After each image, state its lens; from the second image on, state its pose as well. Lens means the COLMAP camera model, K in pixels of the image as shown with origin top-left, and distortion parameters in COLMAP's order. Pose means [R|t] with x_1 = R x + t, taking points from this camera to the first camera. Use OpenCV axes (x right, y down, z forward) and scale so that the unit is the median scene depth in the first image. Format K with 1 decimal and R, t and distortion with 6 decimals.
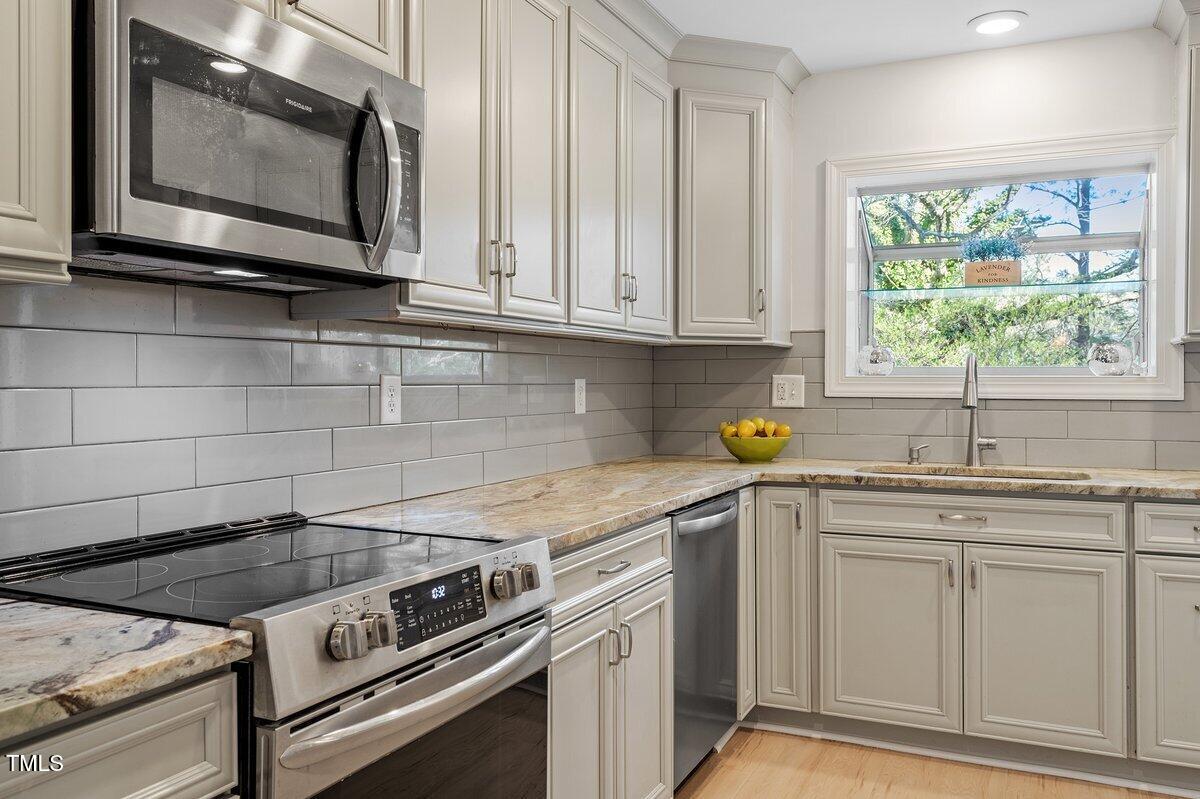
lens RADIAL K [[958.4, 0, 596.3], [0, 958.4, 383.4], [0, 0, 1]] dist [0.014162, 0.000257]
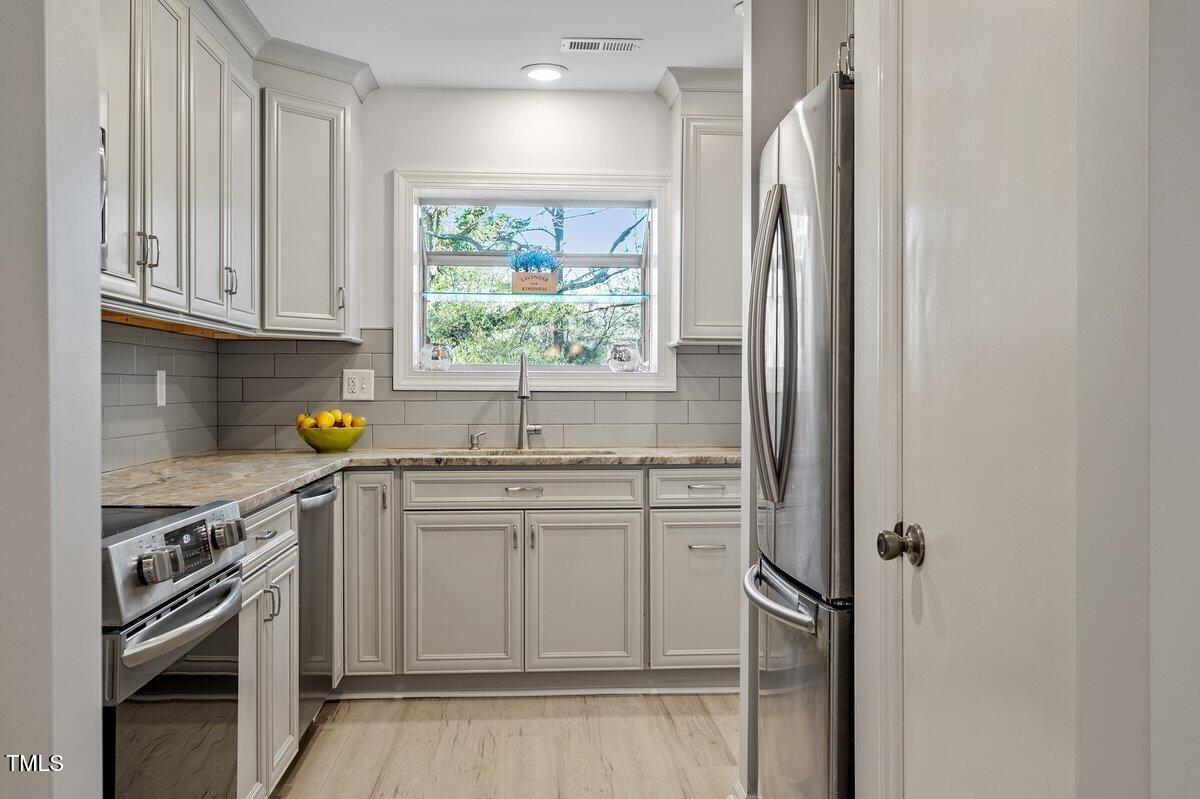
lens RADIAL K [[1047.9, 0, 600.3], [0, 1047.9, 387.0], [0, 0, 1]] dist [0.006928, 0.003274]
pose [[0.875326, 0.000983, 0.483532, -0.152671], [-0.000447, 0.999999, -0.001223, 0.014323], [-0.483533, 0.000855, 0.875326, -0.166867]]
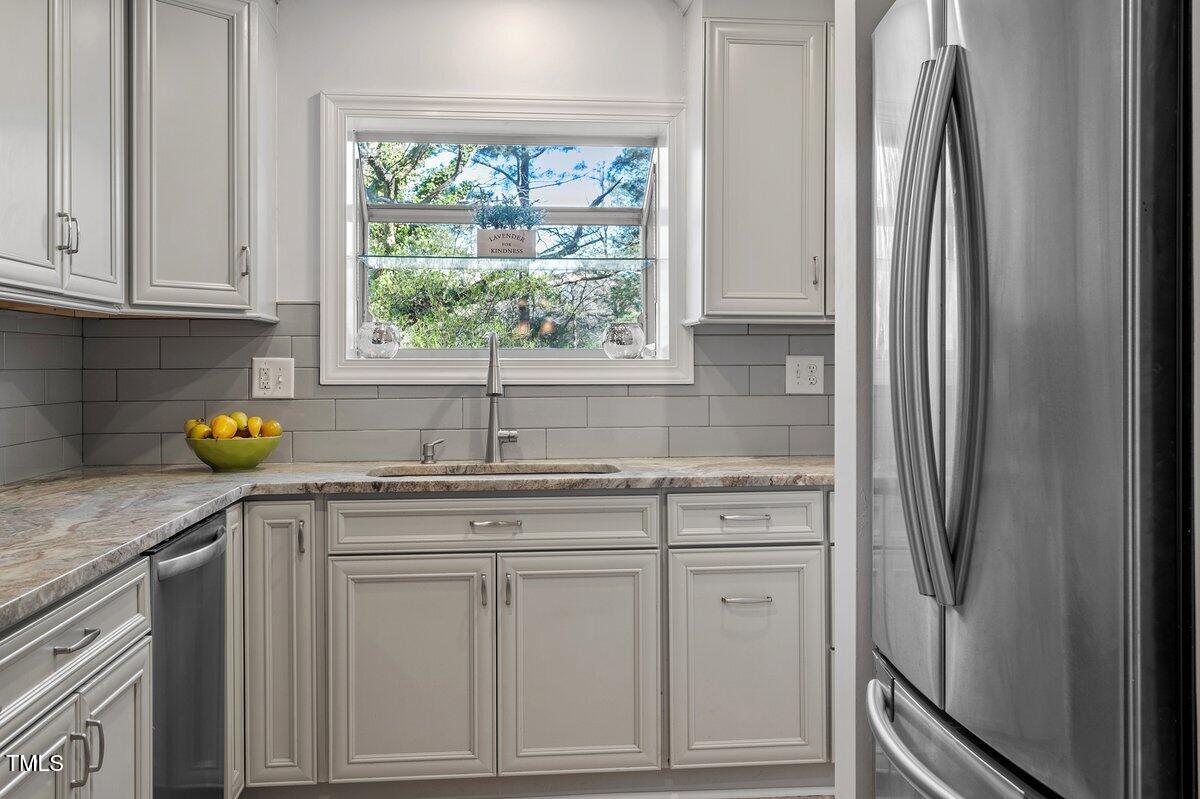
lens RADIAL K [[1113.4, 0, 595.7], [0, 1113.4, 361.6], [0, 0, 1]] dist [0.005469, 0.004694]
pose [[0.863883, -0.000871, 0.503691, -0.040605], [0.003838, 0.999981, -0.004853, 0.000008], [-0.503677, 0.006125, 0.863870, 0.089337]]
